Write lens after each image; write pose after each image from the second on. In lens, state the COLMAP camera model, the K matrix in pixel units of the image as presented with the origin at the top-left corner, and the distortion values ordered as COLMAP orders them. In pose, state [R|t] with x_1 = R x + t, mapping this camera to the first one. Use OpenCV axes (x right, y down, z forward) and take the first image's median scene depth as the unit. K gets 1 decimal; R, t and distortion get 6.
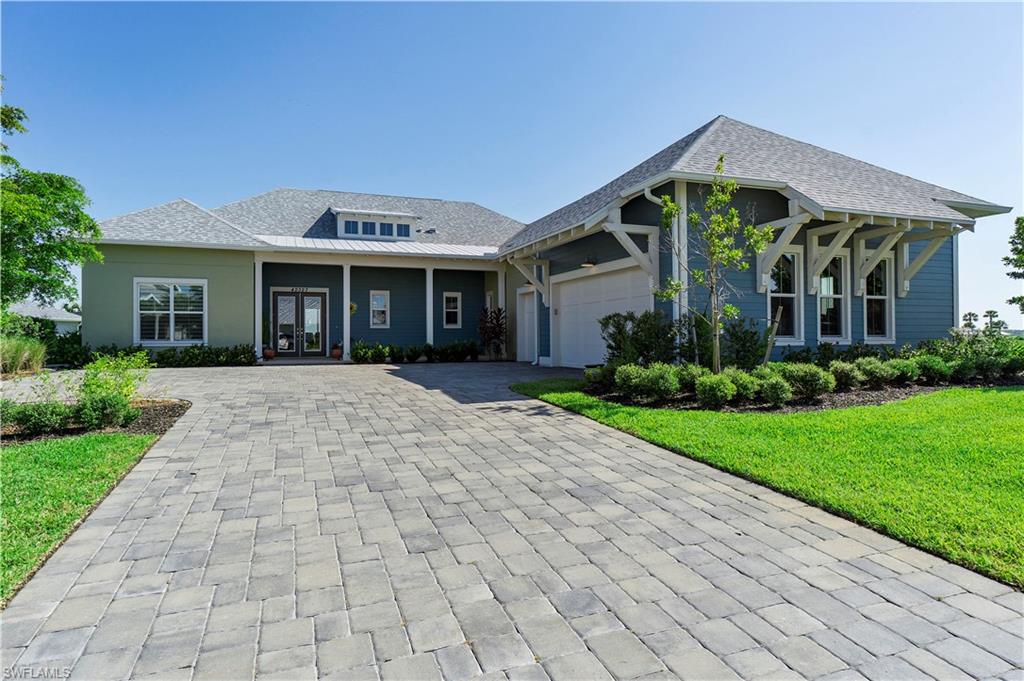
lens RADIAL K [[567.7, 0, 512.7], [0, 567.7, 333.6], [0, 0, 1]] dist [0.001830, 0.001817]
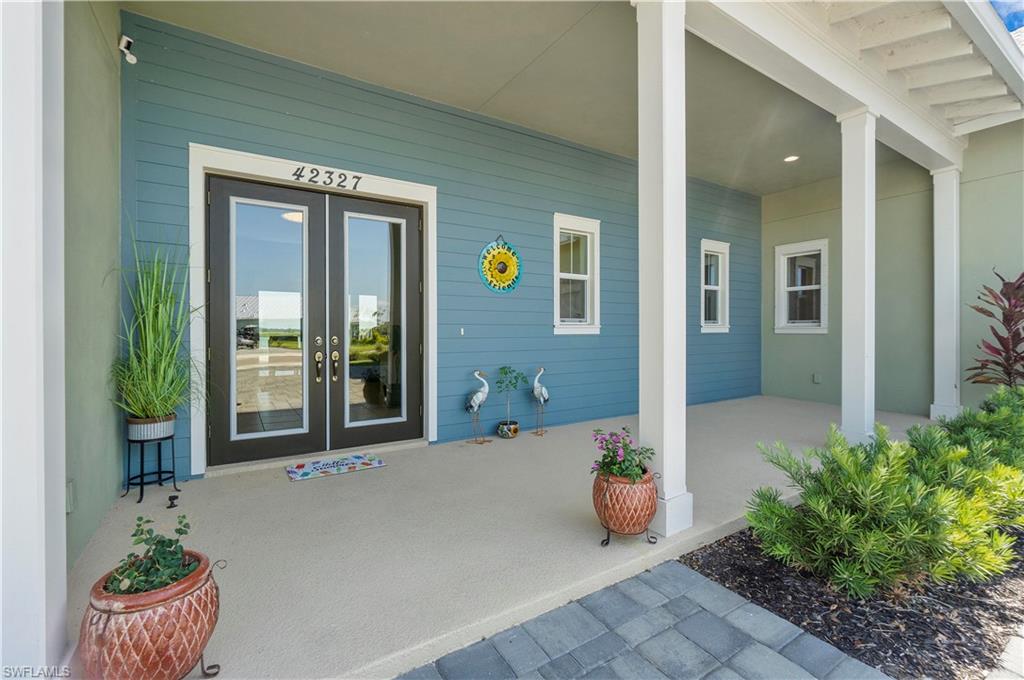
lens RADIAL K [[435.8, 0, 507.1], [0, 435.8, 333.5], [0, 0, 1]] dist [-0.002019, -0.000182]
pose [[0.982220, 0.000088, 0.187735, -0.369967], [-0.002524, 0.999916, 0.012733, -0.014811], [-0.187718, -0.012980, 0.982137, 0.885793]]
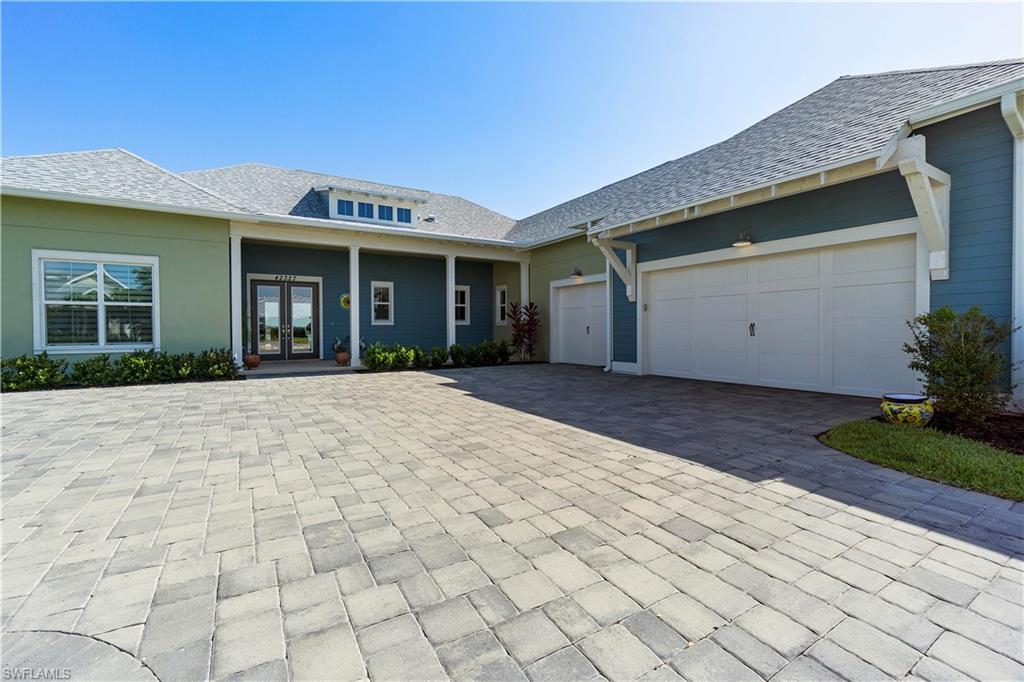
lens RADIAL K [[435.8, 0, 507.1], [0, 435.8, 334.5], [0, 0, 1]] dist [-0.002019, -0.000182]
pose [[0.983773, -0.002427, 0.179402, -0.192648], [-0.001335, 0.999782, 0.020843, -0.010547], [-0.179413, -0.020744, 0.983555, 0.358927]]
